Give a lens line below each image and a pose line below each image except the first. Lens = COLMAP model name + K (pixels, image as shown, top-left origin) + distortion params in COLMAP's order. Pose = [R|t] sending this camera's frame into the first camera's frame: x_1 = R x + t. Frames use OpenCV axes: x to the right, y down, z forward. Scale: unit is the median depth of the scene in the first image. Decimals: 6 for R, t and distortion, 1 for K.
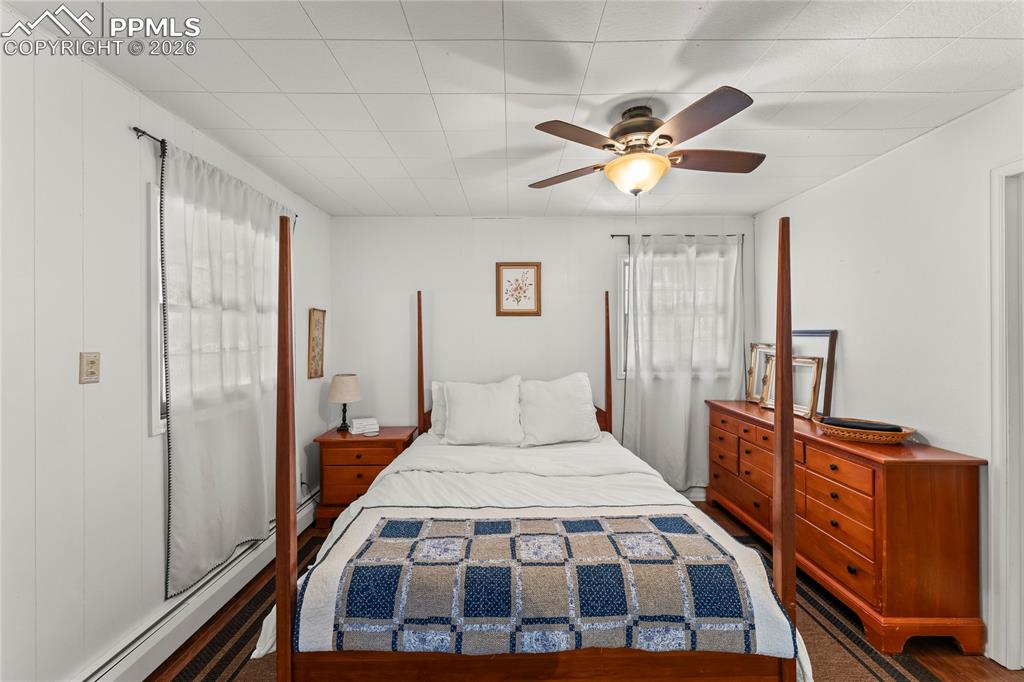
lens RADIAL K [[411.3, 0, 517.6], [0, 411.3, 342.7], [0, 0, 1]] dist [0.001315, 0.000548]
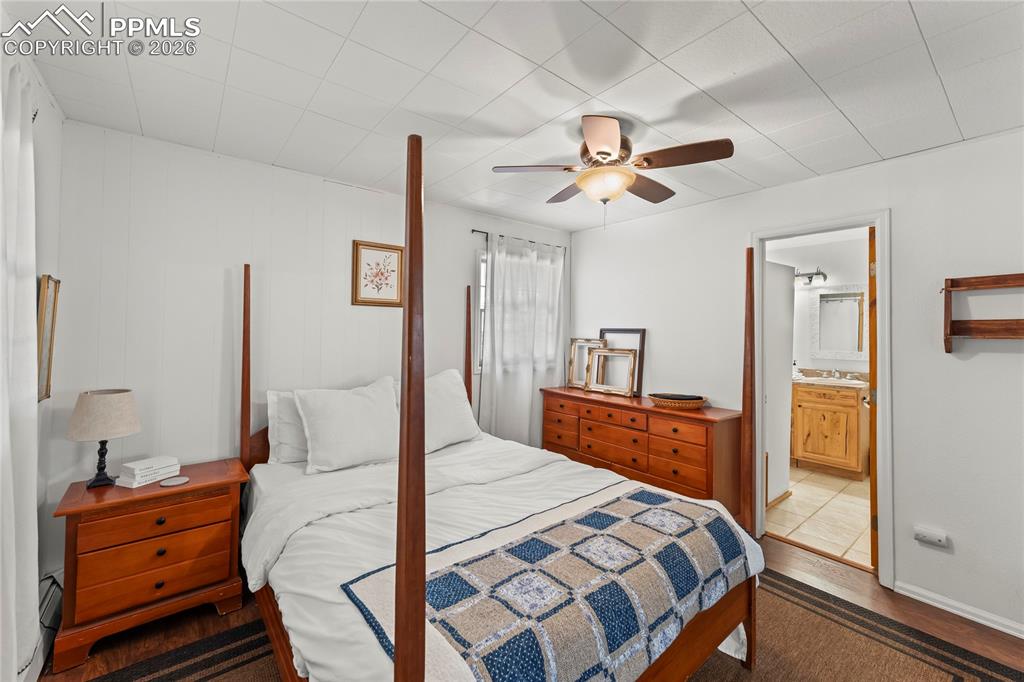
lens RADIAL K [[411.3, 0, 515.5], [0, 411.3, 330.7], [0, 0, 1]] dist [0.001315, 0.000548]
pose [[0.786627, 0.012182, 0.617308, -0.387446], [-0.003696, 0.999880, -0.015021, -0.003258], [-0.617417, 0.009535, 0.786578, 0.198492]]
